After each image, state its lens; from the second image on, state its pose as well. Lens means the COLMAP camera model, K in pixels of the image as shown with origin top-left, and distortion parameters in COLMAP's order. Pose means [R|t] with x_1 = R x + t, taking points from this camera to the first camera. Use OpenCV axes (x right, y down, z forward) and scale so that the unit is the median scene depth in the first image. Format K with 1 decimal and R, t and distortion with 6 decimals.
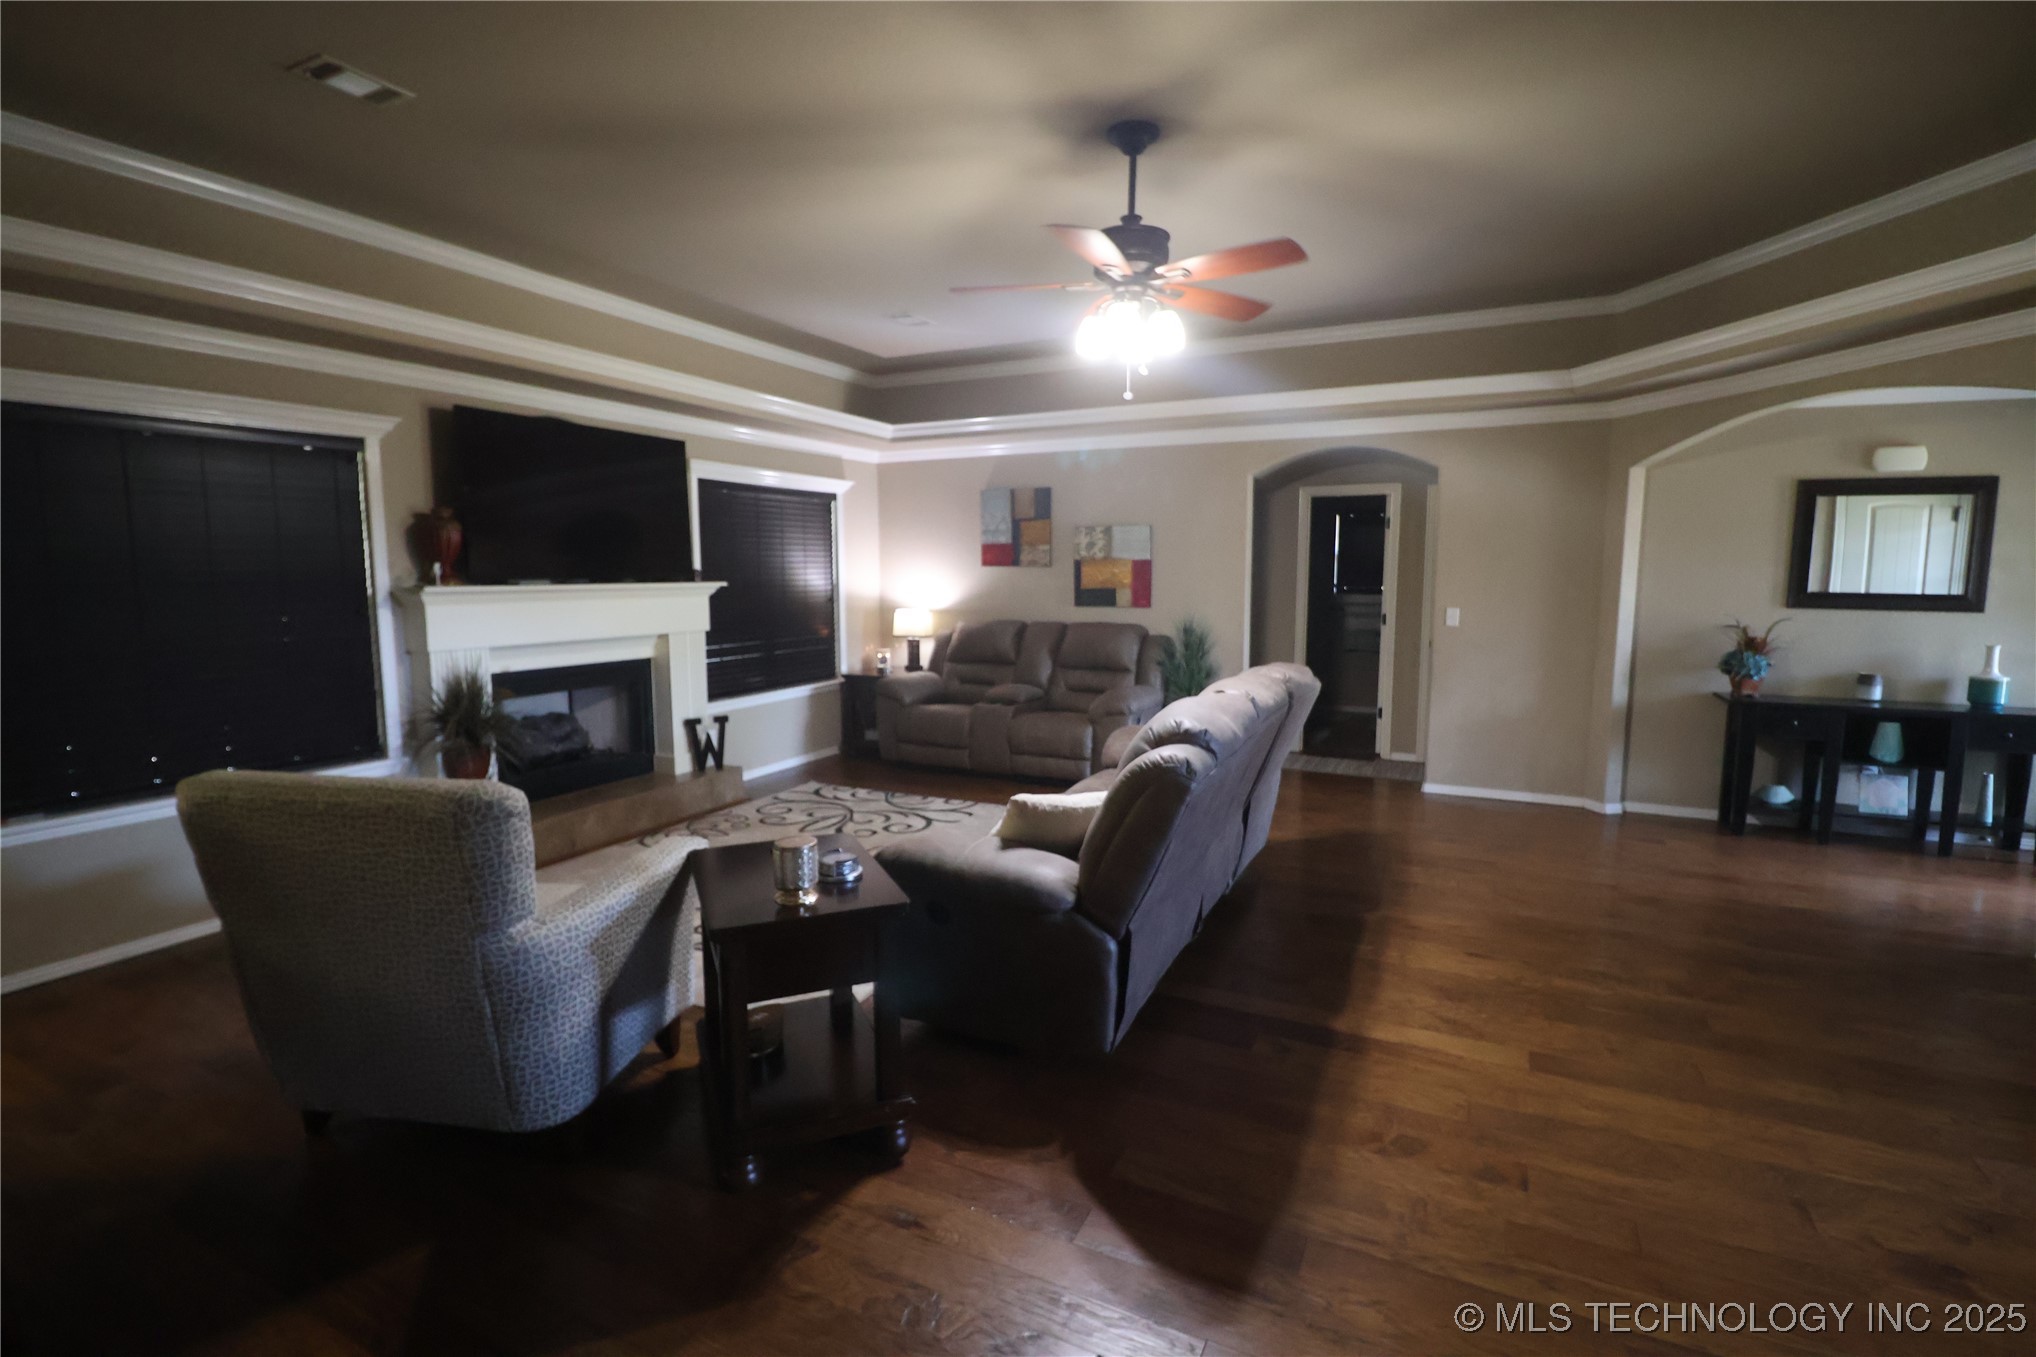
lens RADIAL K [[937.2, 0, 1009.0], [0, 937.2, 671.6], [0, 0, 1]] dist [-0.011596, -0.006898]
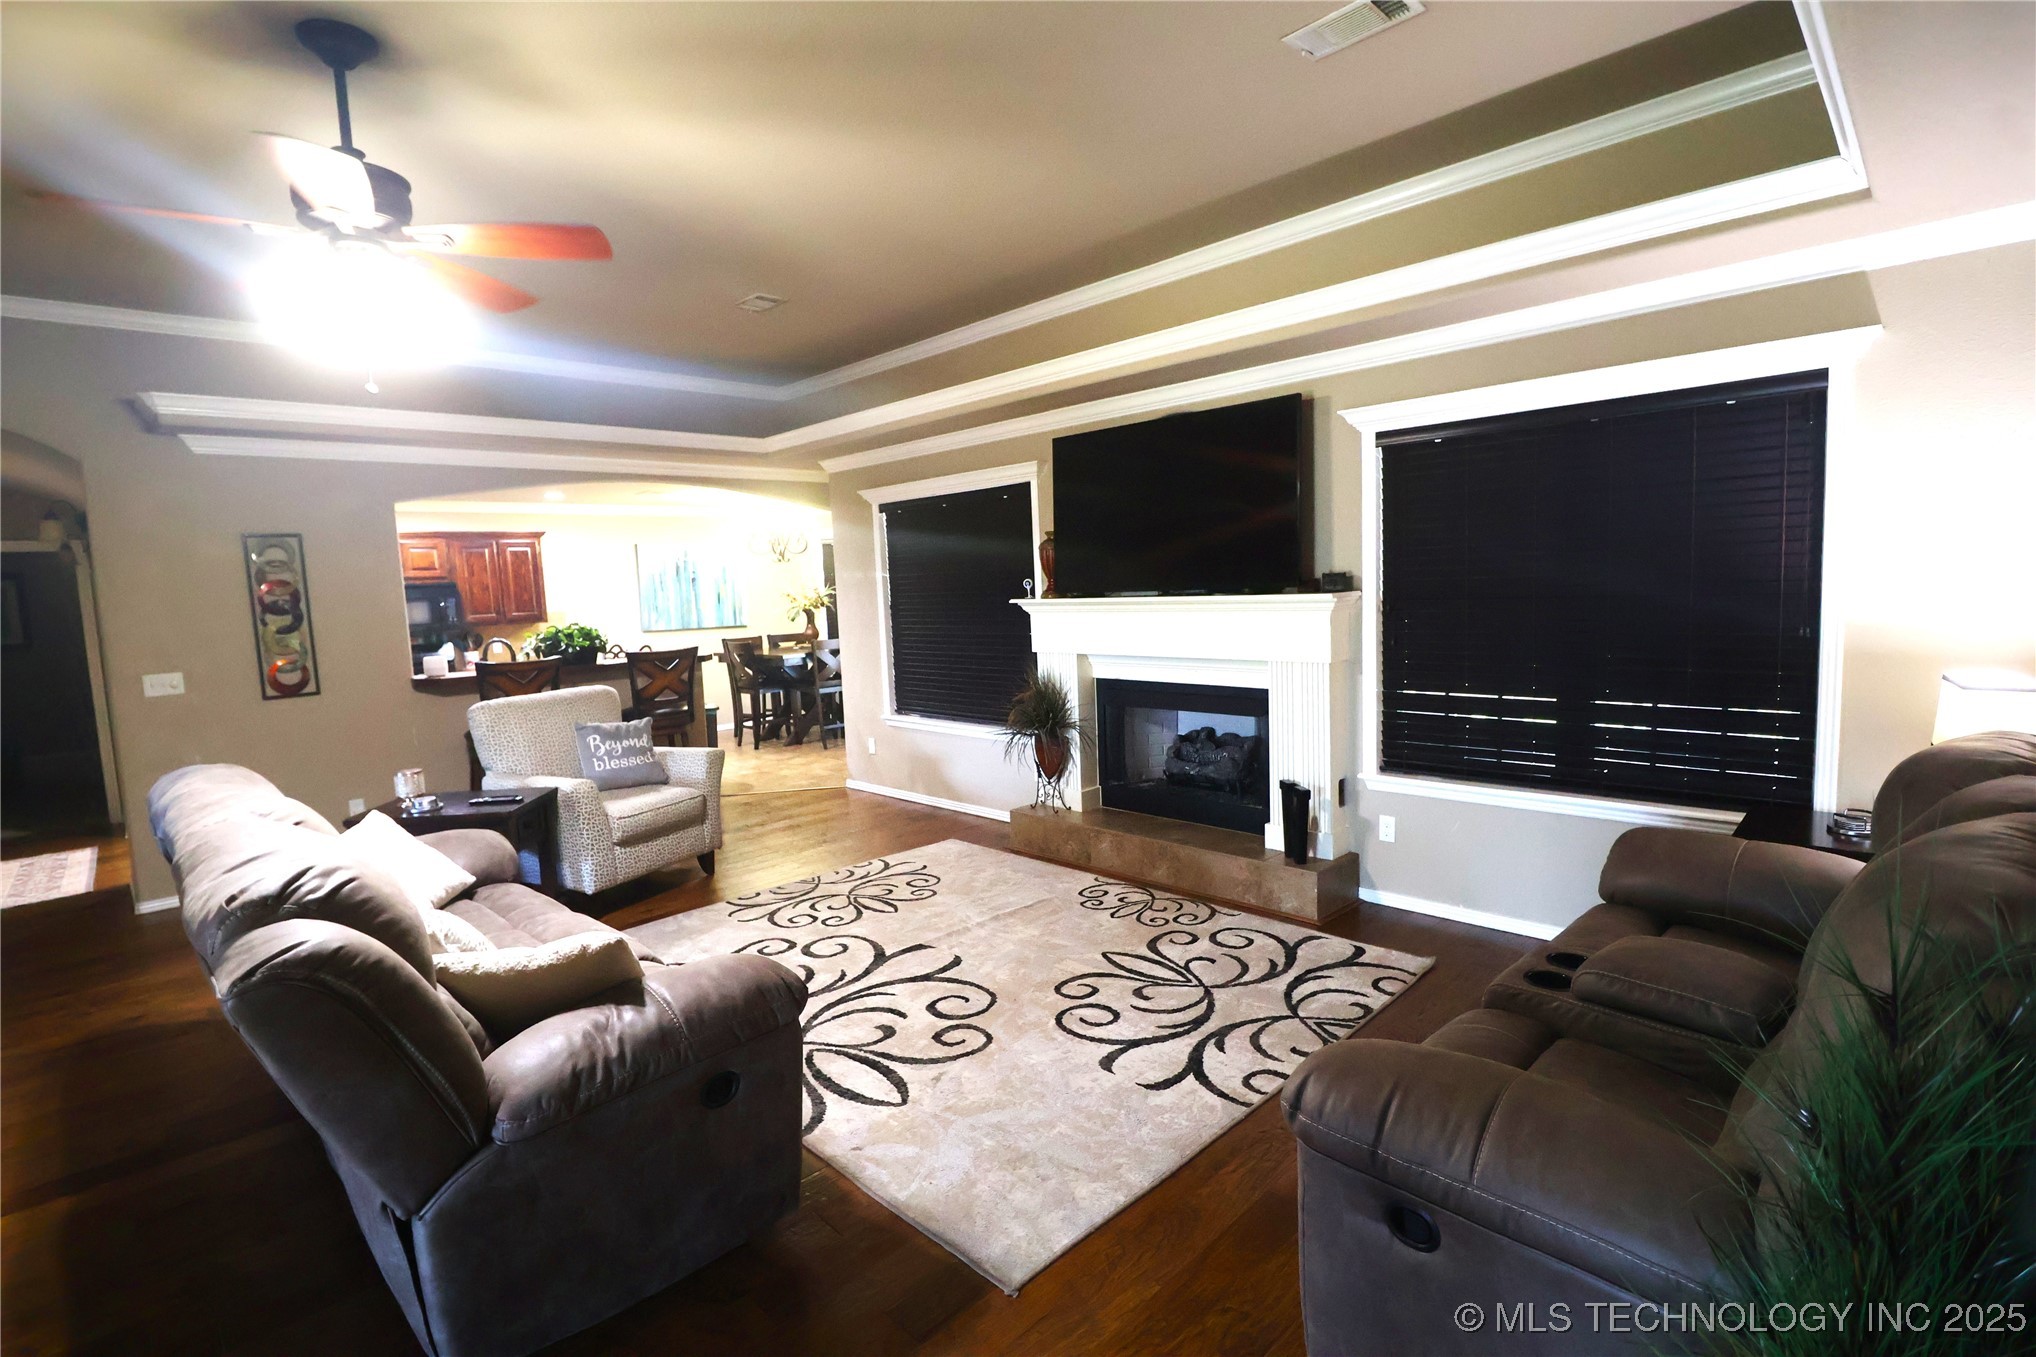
lens RADIAL K [[937.2, 0, 1014.0], [0, 937.2, 676.1], [0, 0, 1]] dist [-0.011596, -0.006898]
pose [[-0.322116, 0.112014, -0.940050, 0.405667], [-0.060982, 0.988458, 0.138678, -0.119470], [0.944734, 0.101997, -0.311567, 1.033469]]
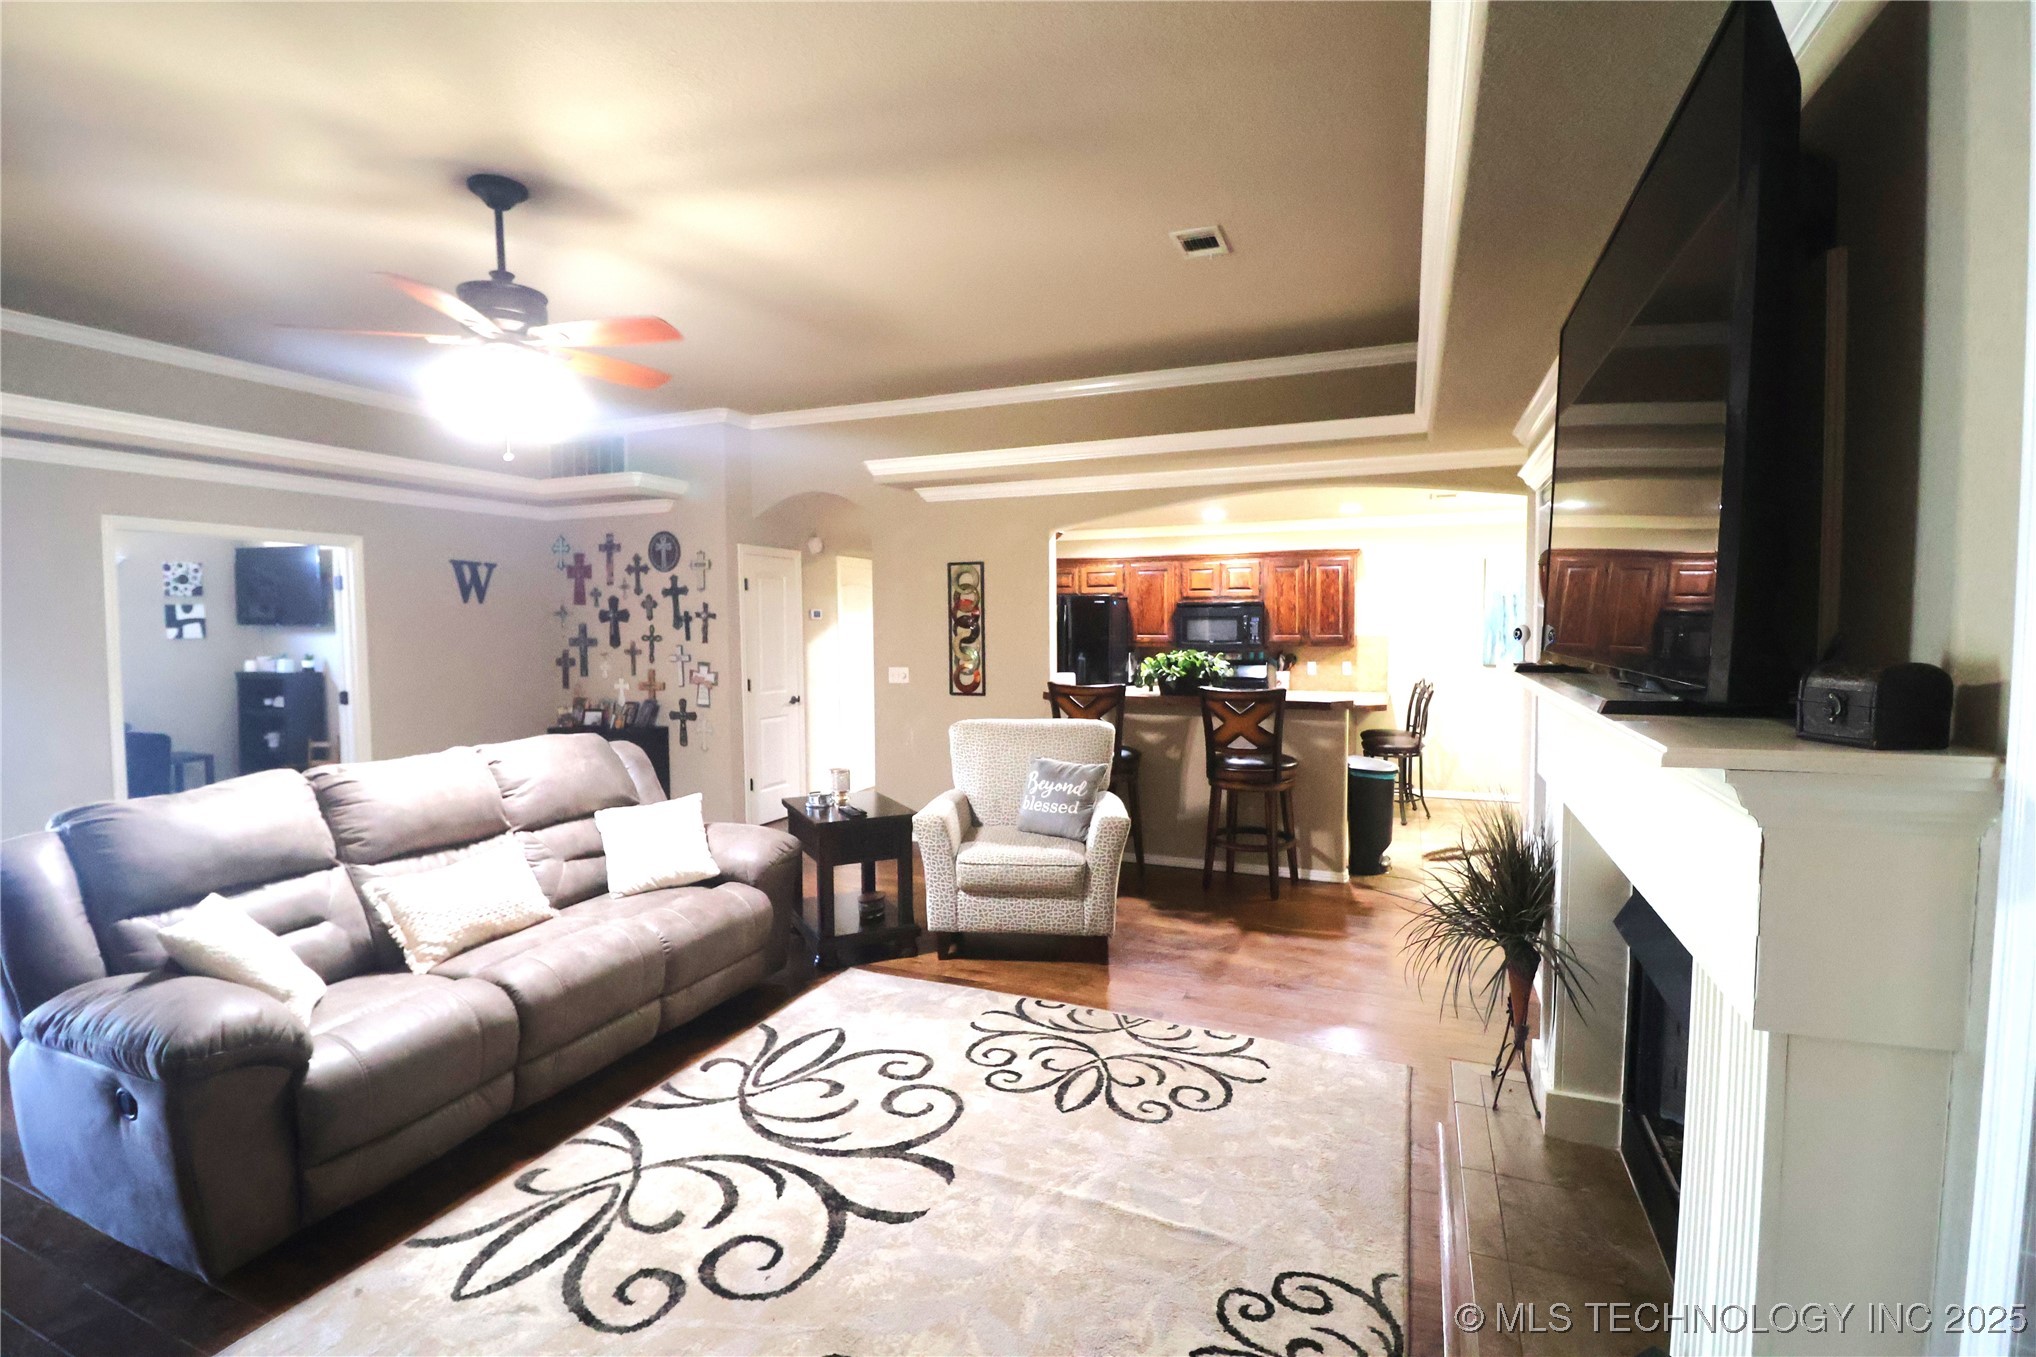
lens RADIAL K [[937.2, 0, 1009.1], [0, 937.2, 678.5], [0, 0, 1]] dist [-0.011596, -0.006898]
pose [[-0.997990, 0.010933, -0.062421, -0.186036], [0.000203, 0.985554, 0.169363, -0.138939], [0.063371, 0.169010, -0.983575, 1.184089]]
